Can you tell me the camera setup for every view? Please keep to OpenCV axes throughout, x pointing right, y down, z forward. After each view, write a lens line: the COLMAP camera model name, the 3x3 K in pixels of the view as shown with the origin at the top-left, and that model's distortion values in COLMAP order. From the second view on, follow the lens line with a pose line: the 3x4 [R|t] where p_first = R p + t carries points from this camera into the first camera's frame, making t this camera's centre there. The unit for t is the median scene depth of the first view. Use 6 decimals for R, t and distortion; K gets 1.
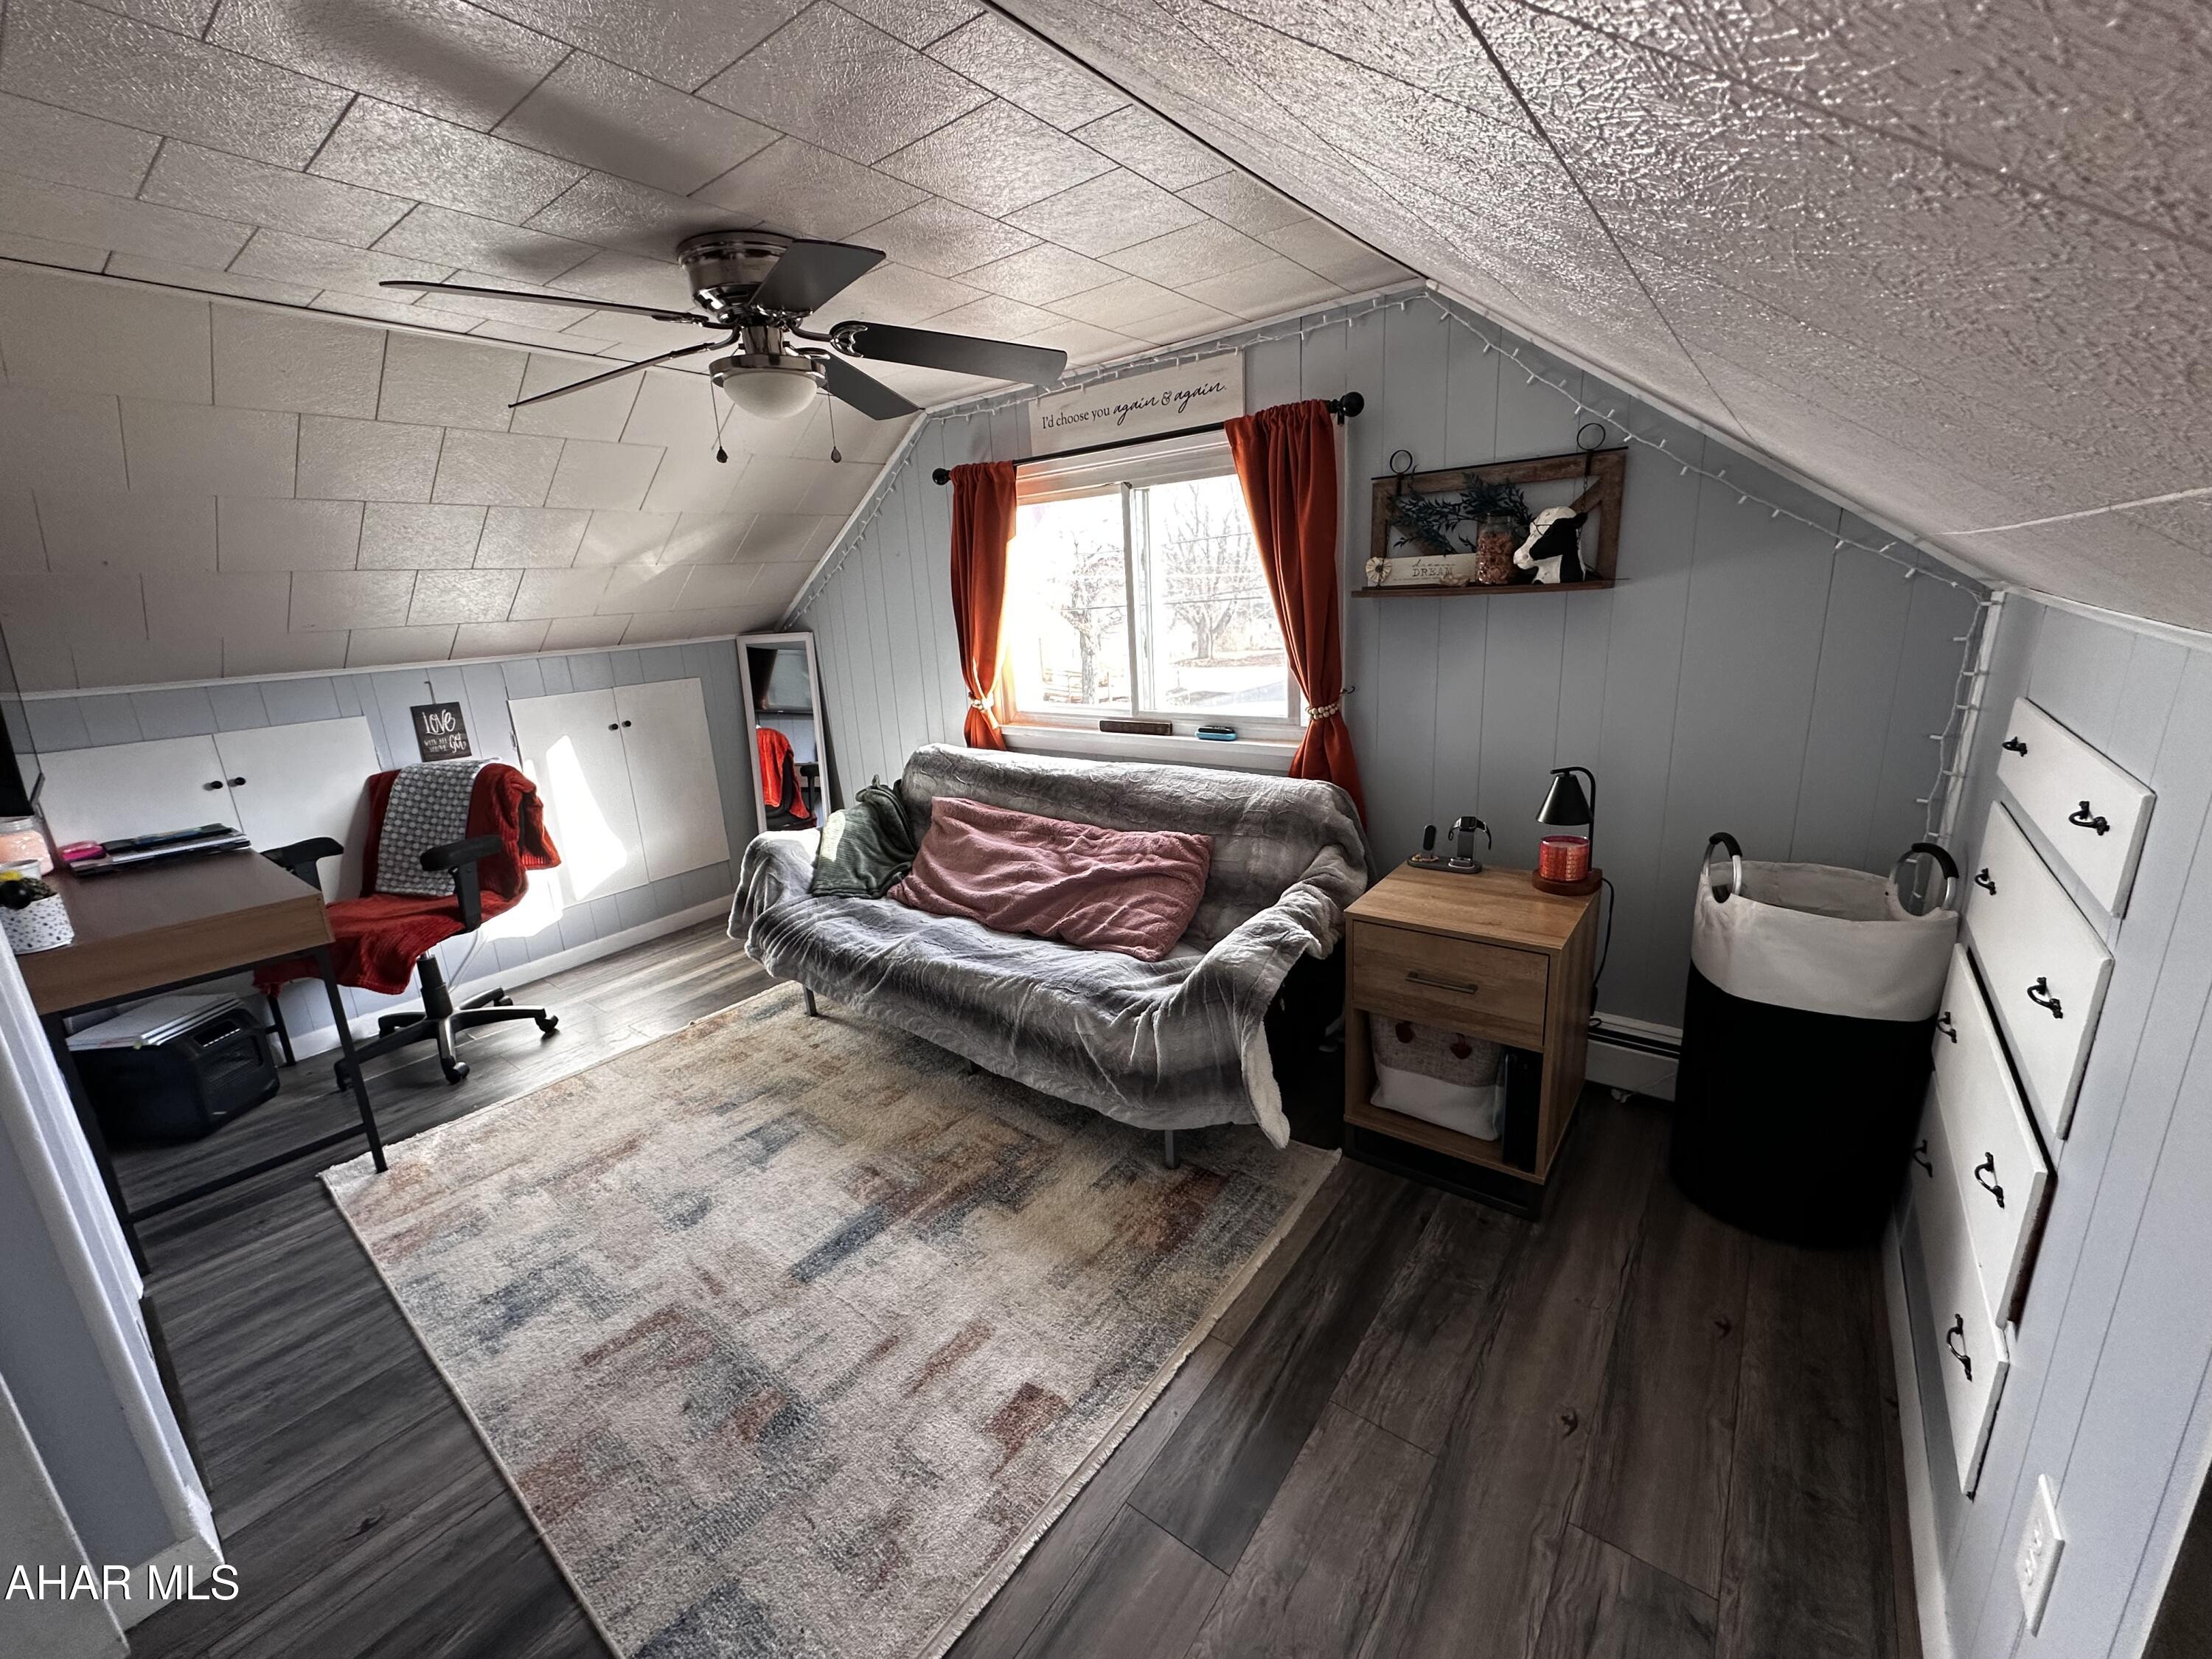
lens RADIAL K [[888.0, 0, 1105.7], [0, 888.0, 827.7], [0, 0, 1]] dist [0.003775, -0.000117]
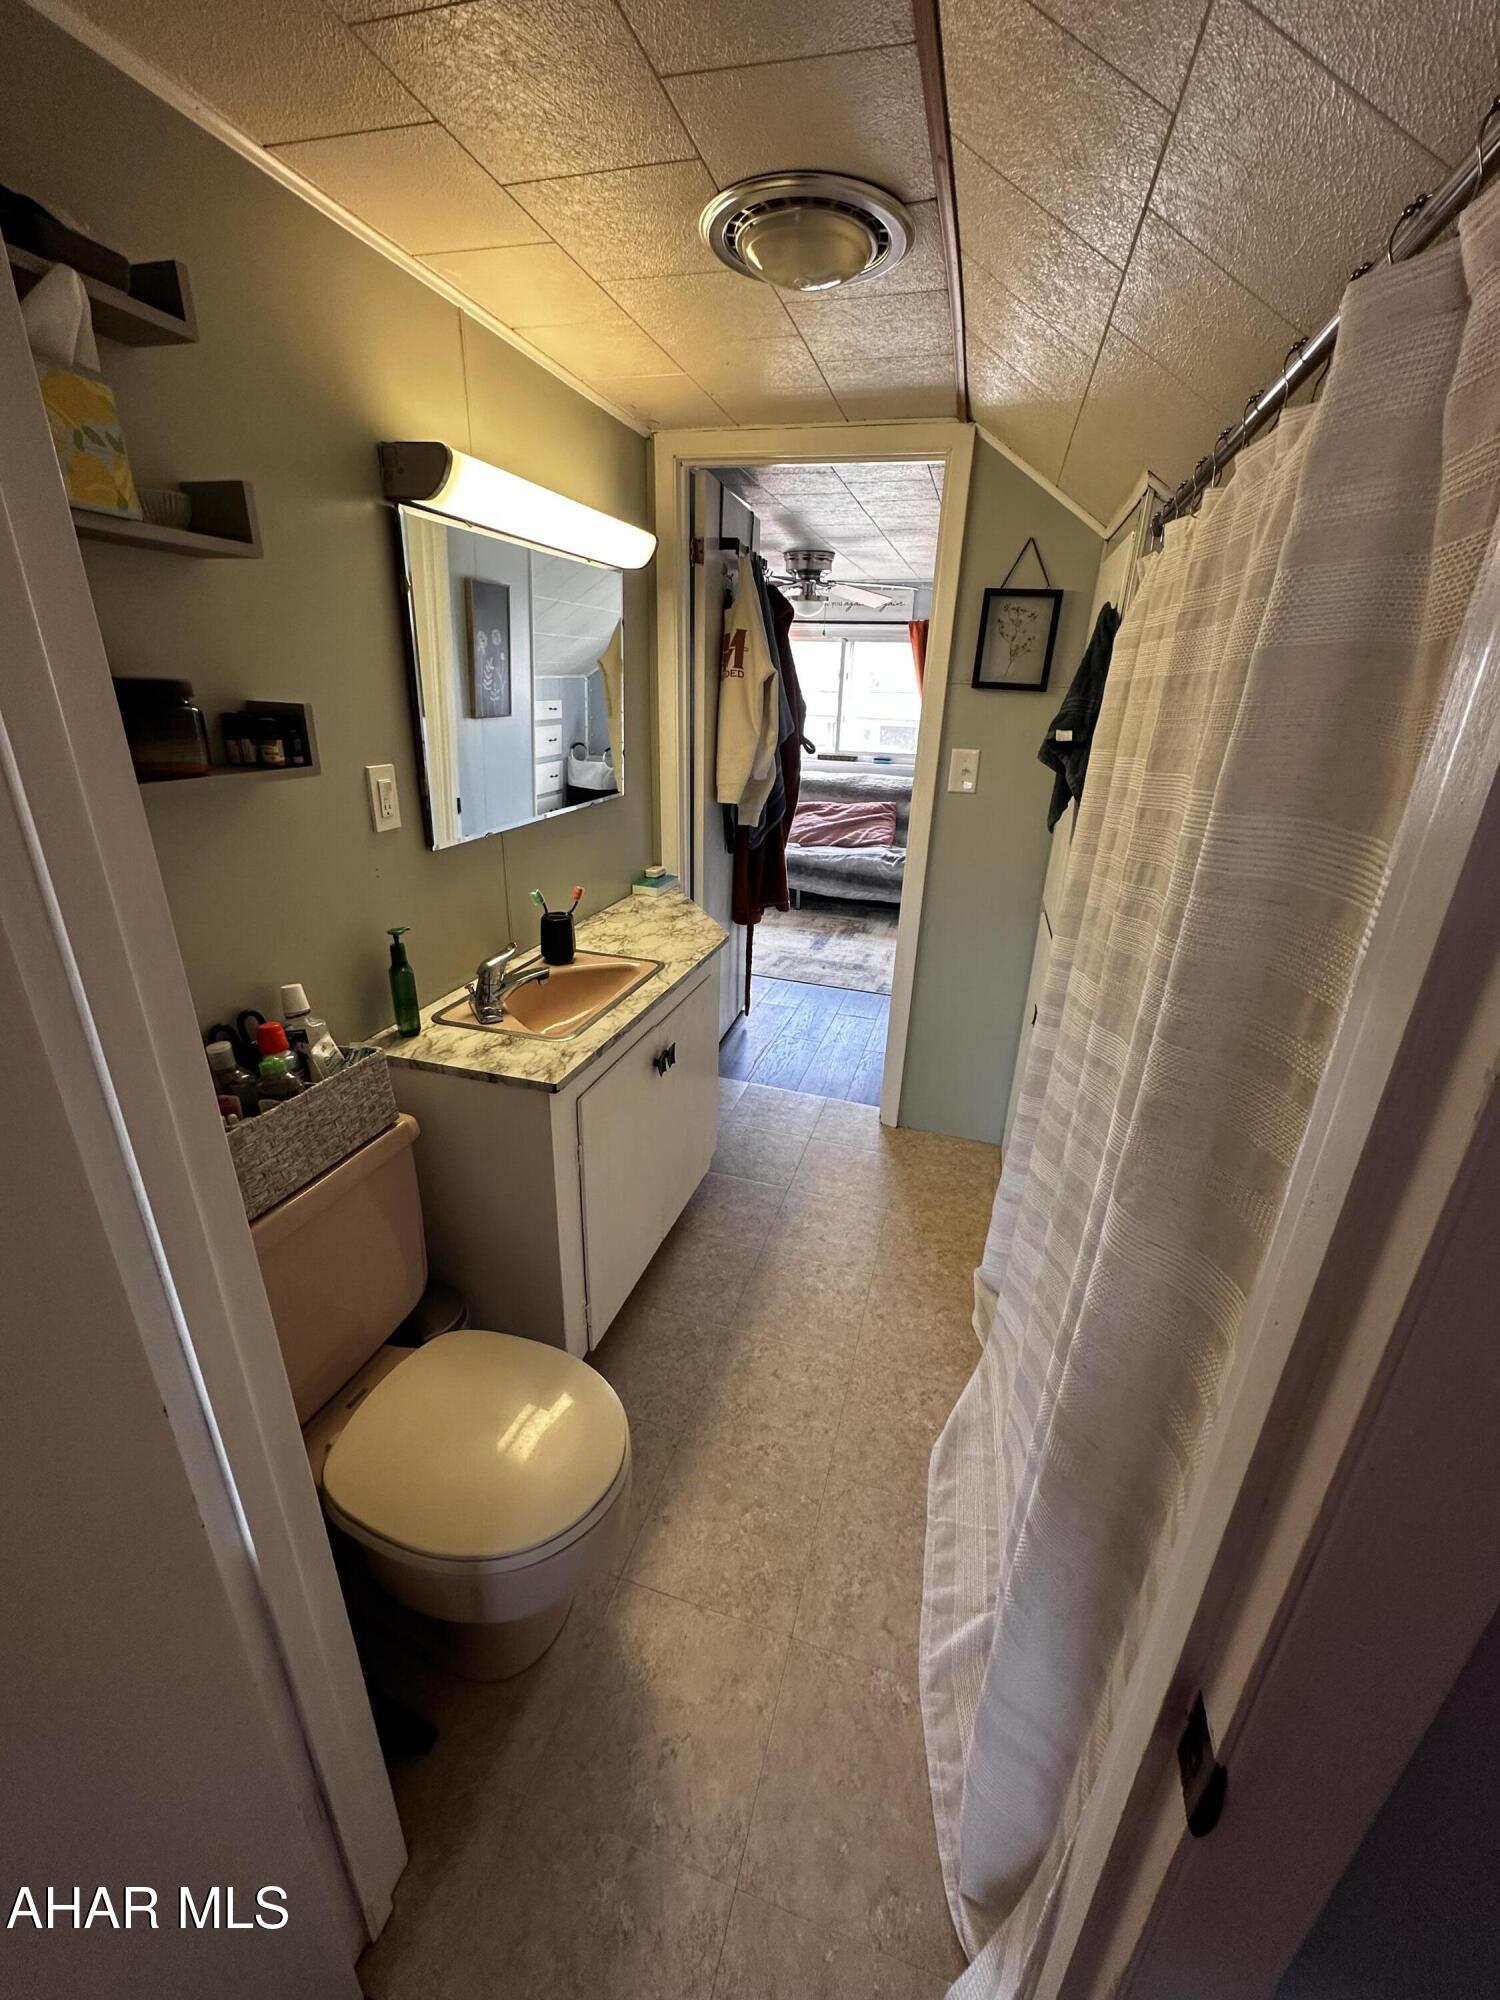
lens RADIAL K [[802.9, 0, 746.0], [0, 802.9, 999.3], [0, 0, 1]] dist [0.003775, -0.000117]
pose [[0.927370, -0.058573, 0.369532, -1.102963], [0.015961, 0.992964, 0.117337, 0.279188], [-0.373805, -0.102917, 0.921780, -0.901666]]
